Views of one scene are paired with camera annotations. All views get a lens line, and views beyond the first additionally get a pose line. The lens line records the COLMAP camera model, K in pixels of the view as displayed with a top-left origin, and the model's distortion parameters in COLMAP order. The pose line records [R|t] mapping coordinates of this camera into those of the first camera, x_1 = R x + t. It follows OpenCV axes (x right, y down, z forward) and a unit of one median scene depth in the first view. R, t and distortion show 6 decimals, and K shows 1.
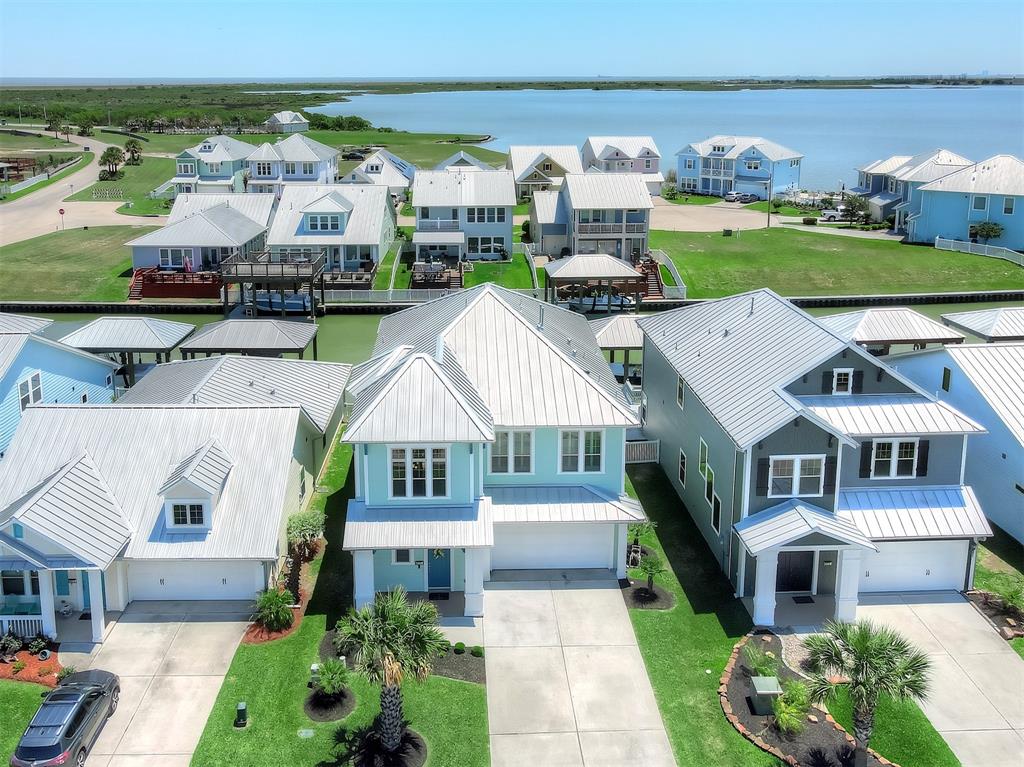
lens RADIAL K [[800.4, 0, 508.2], [0, 800.4, 361.7], [0, 0, 1]] dist [0.003444, 0.010826]
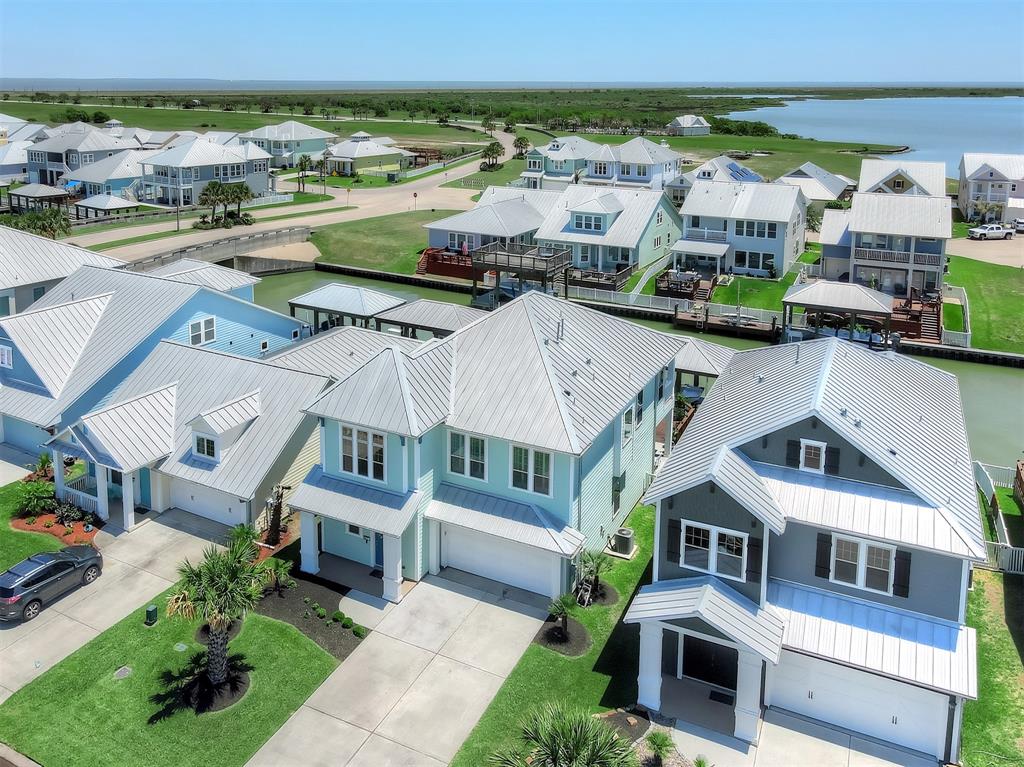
lens RADIAL K [[796.2, 0, 511.6], [0, 796.2, 330.2], [0, 0, 1]] dist [0.001894, 0.007739]
pose [[0.885974, 0.145607, -0.440283, 0.473902], [-0.162923, 0.986638, -0.001553, -0.051233], [0.434173, 0.073108, 0.897858, 0.105719]]
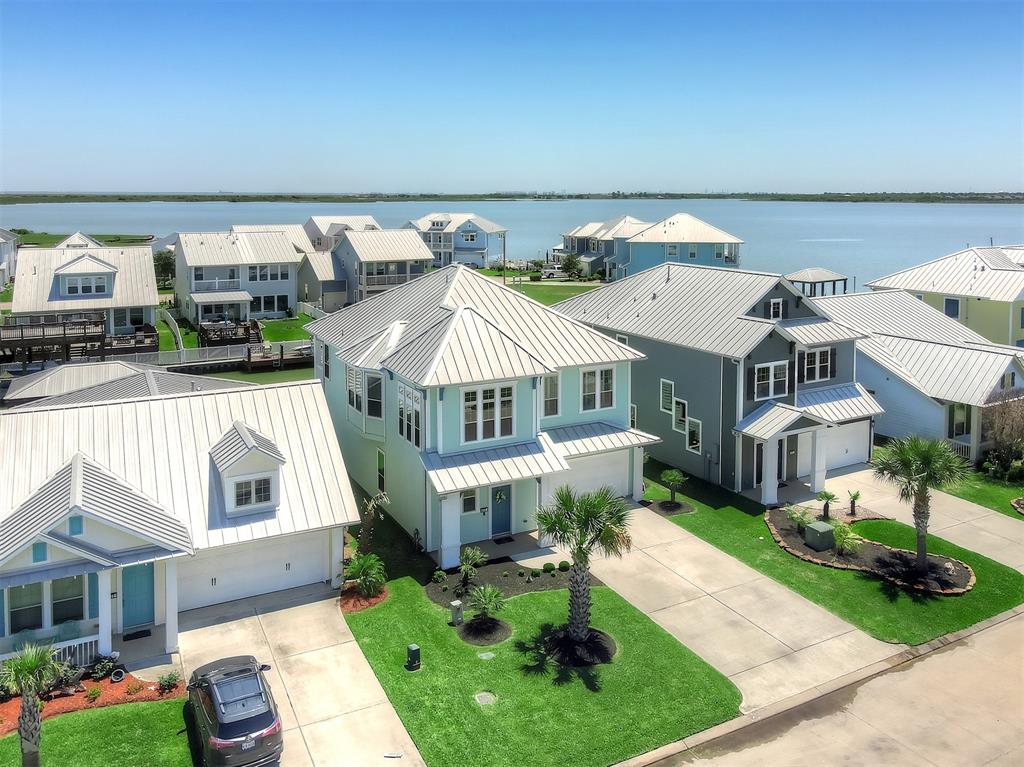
lens RADIAL K [[762.0, 0, 544.4], [0, 762.0, 383.5], [0, 0, 1]] dist [0.007227, 0.004874]
pose [[0.900184, -0.103005, 0.423154, -0.423806], [0.137009, 0.989274, -0.050649, 0.147558], [-0.413398, 0.103569, 0.904641, 0.071587]]
